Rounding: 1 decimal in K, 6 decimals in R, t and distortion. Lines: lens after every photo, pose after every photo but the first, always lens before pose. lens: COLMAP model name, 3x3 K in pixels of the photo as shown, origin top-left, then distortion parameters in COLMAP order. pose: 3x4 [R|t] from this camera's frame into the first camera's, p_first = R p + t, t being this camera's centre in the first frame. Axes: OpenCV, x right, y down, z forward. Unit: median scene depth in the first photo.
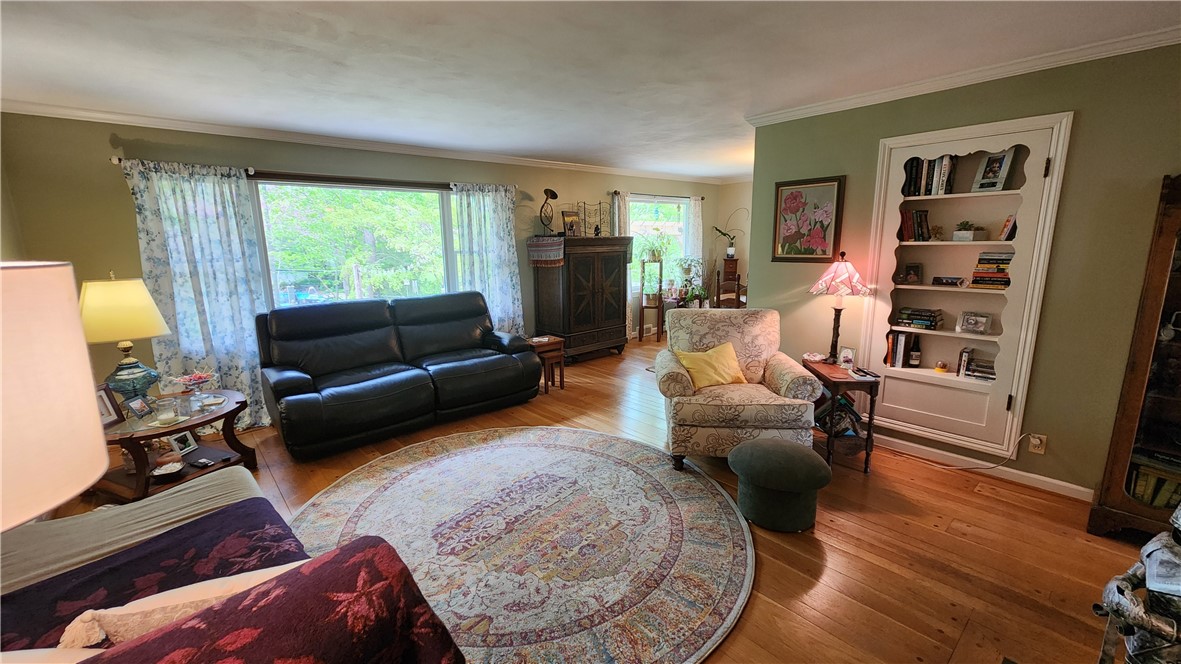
lens RADIAL K [[480.0, 0, 579.0], [0, 480.0, 331.8], [0, 0, 1]] dist [0.003231, -0.000248]
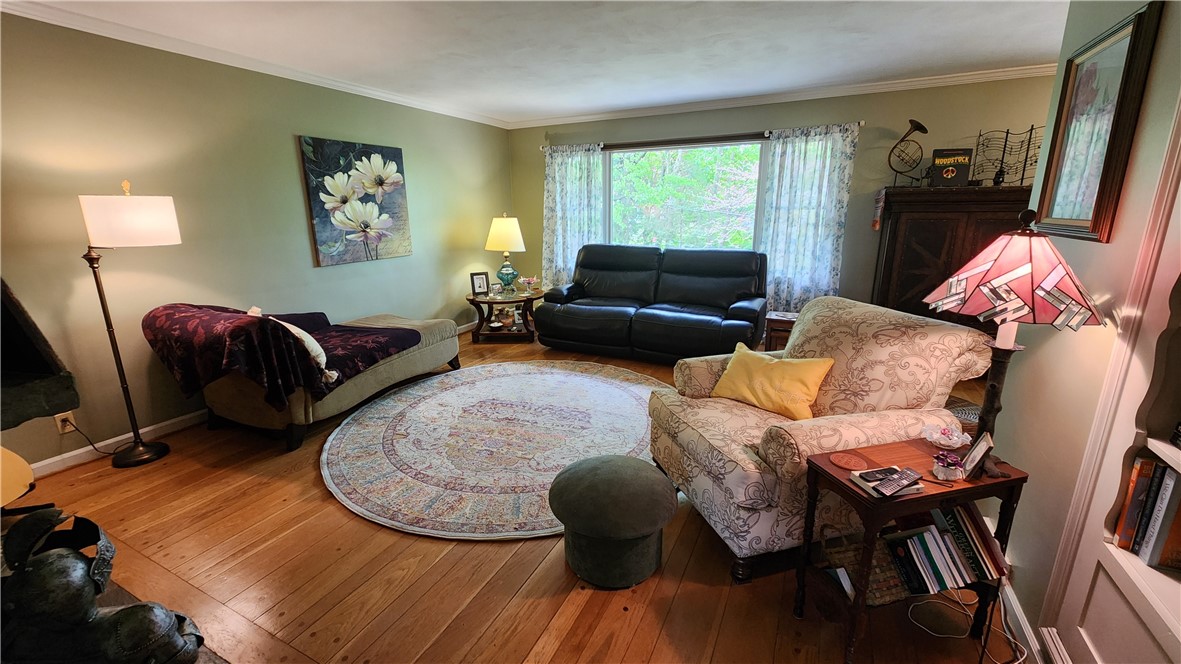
lens RADIAL K [[480.0, 0, 579.0], [0, 480.0, 331.8], [0, 0, 1]] dist [0.003231, -0.000248]
pose [[0.376925, 0.245271, -0.893180, 0.740434], [-0.172879, 0.965987, 0.192308, -0.074861], [0.909967, 0.081926, 0.406506, 0.466247]]
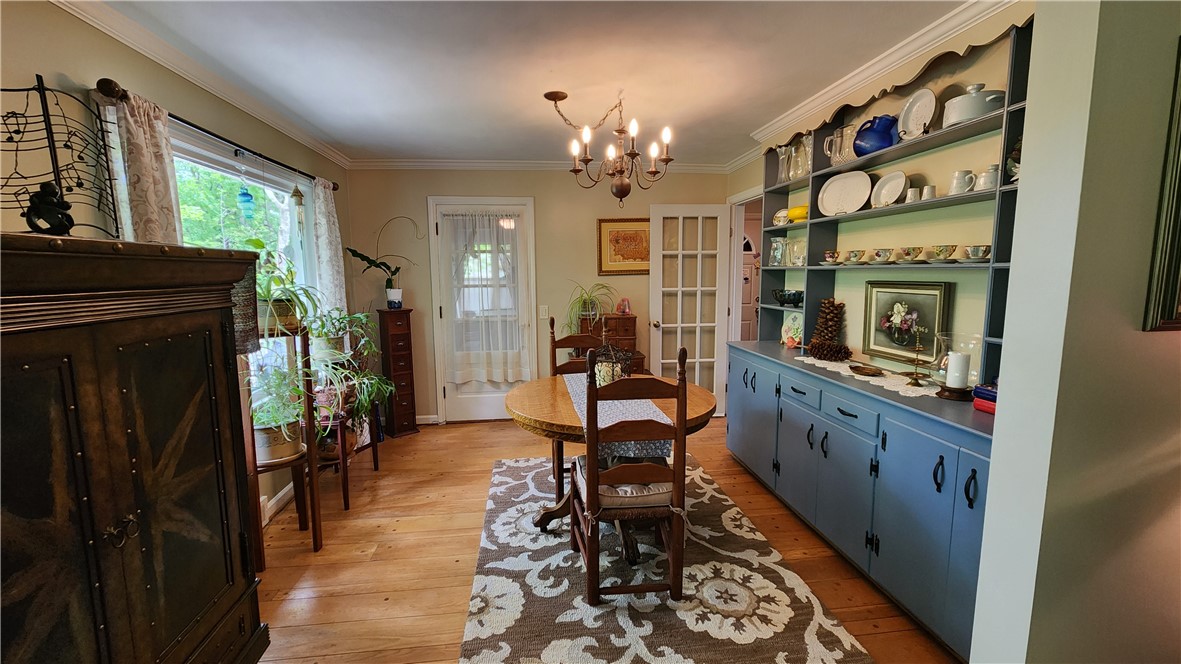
lens RADIAL K [[480.0, 0, 579.0], [0, 480.0, 331.8], [0, 0, 1]] dist [0.003231, -0.000248]
pose [[0.568175, -0.090784, 0.817885, -0.009516], [0.159470, 0.987202, -0.001203, -0.218361], [-0.807308, 0.131112, 0.575381, 1.228702]]
